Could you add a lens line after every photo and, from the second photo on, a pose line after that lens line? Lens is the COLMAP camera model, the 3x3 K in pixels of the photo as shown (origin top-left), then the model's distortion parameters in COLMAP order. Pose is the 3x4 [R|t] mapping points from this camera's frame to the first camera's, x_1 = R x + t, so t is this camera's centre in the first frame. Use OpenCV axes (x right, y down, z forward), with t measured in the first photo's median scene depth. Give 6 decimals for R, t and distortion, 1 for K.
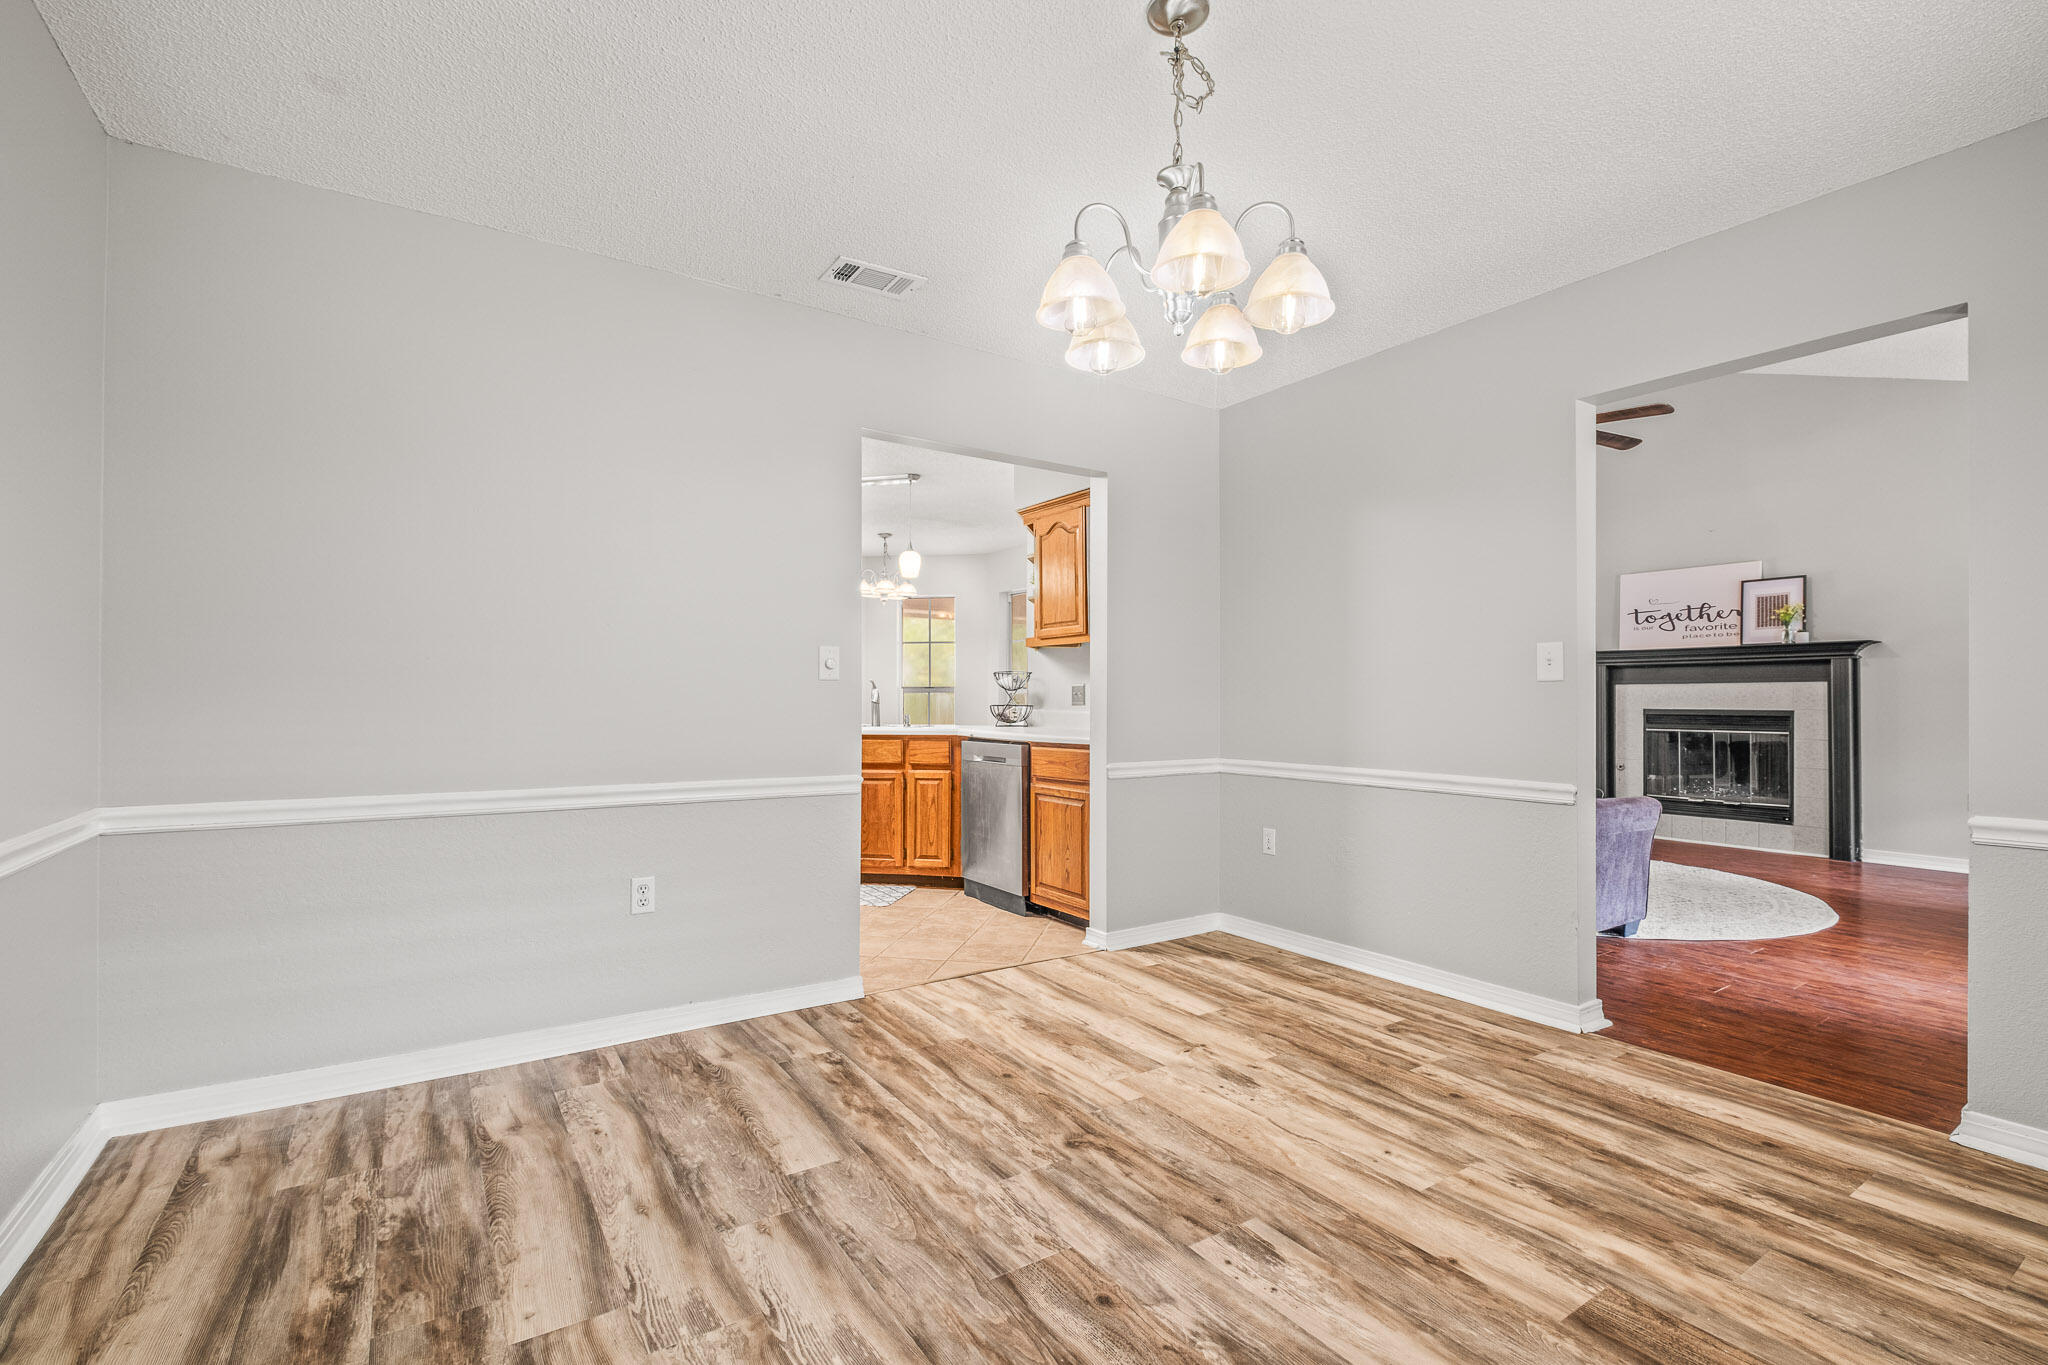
lens RADIAL K [[911.0, 0, 1024.0], [0, 911.0, 682.5], [0, 0, 1]] dist [0.005197, -0.007423]
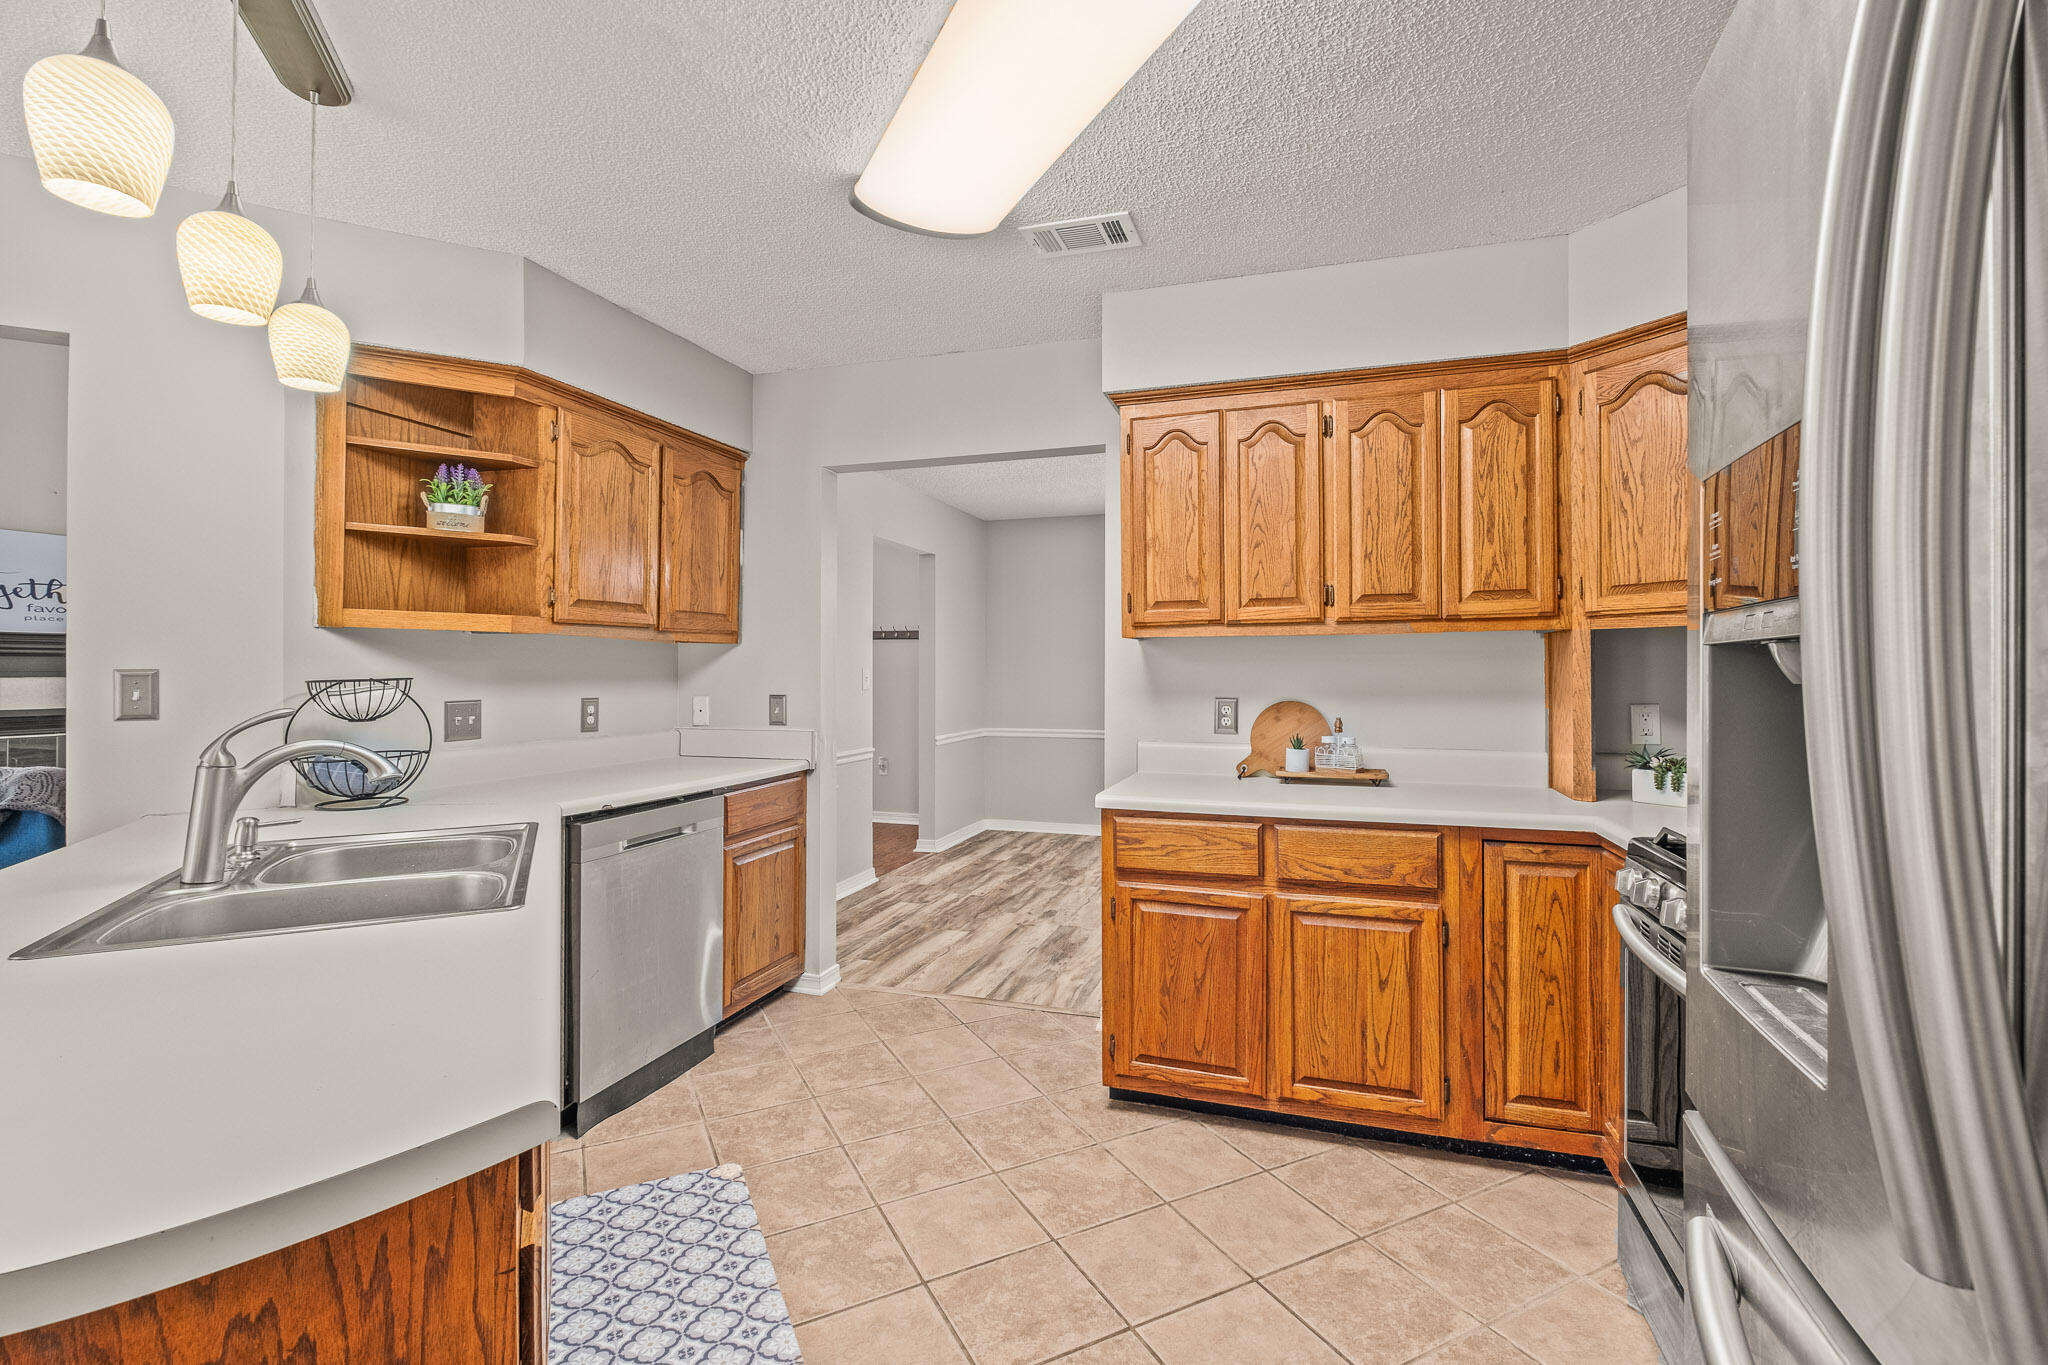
lens RADIAL K [[900.0, 0, 1026.7], [0, 900.0, 666.0], [0, 0, 1]] dist [0.003939, -0.000063]
pose [[-0.619121, 0.000701, 0.785295, -1.306217], [-0.016645, 0.999763, -0.014015, -0.037541], [-0.785119, -0.021748, -0.618963, 2.458235]]
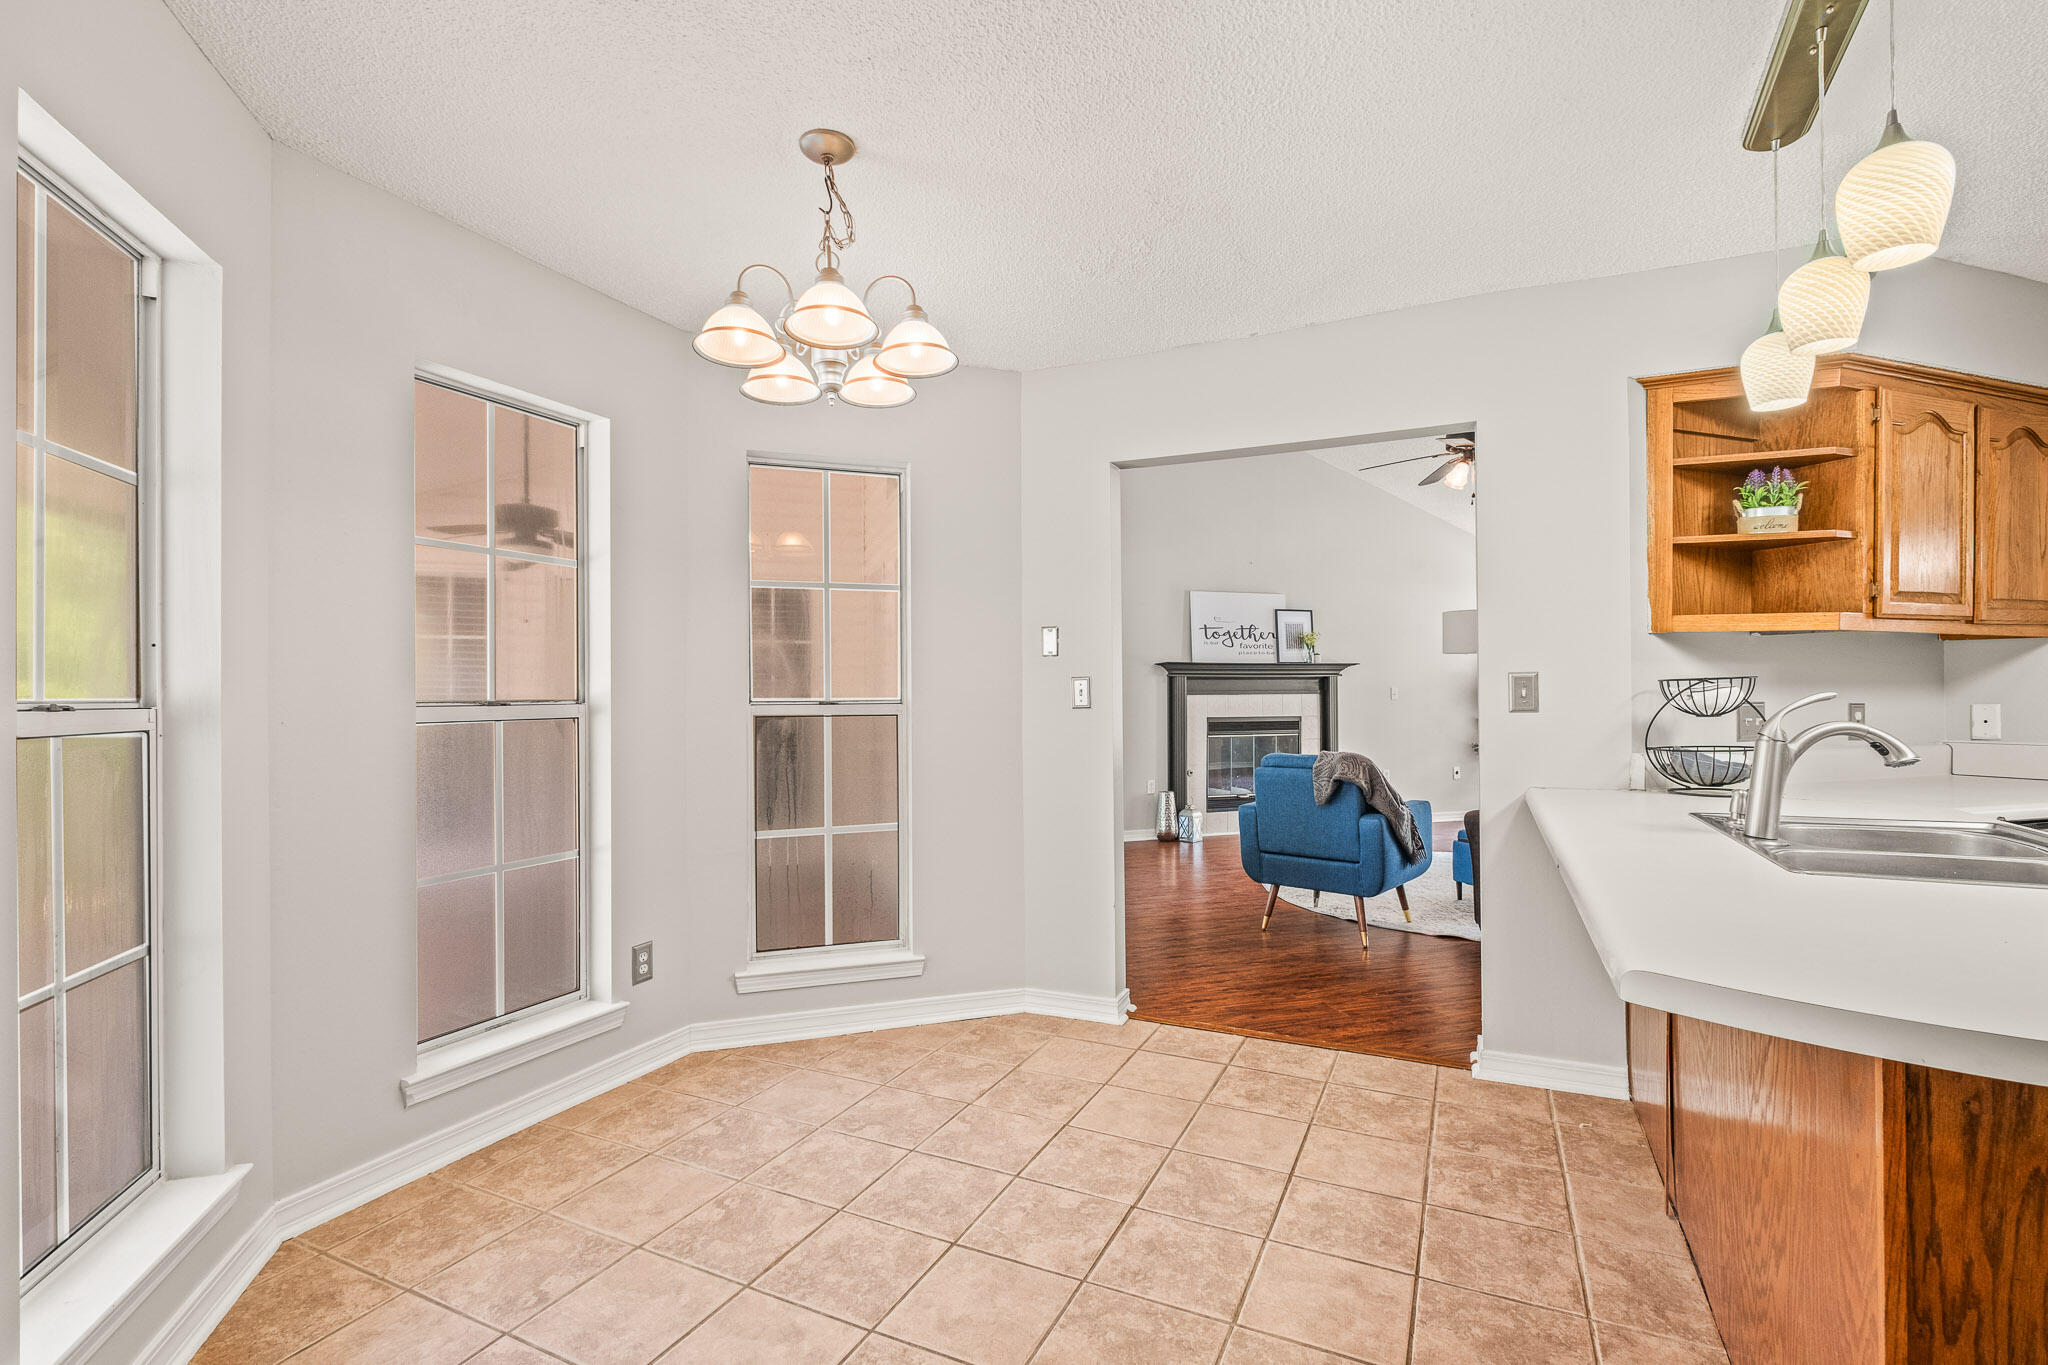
lens RADIAL K [[914.9, 0, 1033.2], [0, 914.9, 691.3], [0, 0, 1]] dist [0.006869, -0.008515]
pose [[0.254437, 0.003278, 0.967084, -1.340945], [-0.012151, 0.999926, -0.000192, 0.002031], [-0.967013, -0.011702, 0.254458, 2.931671]]
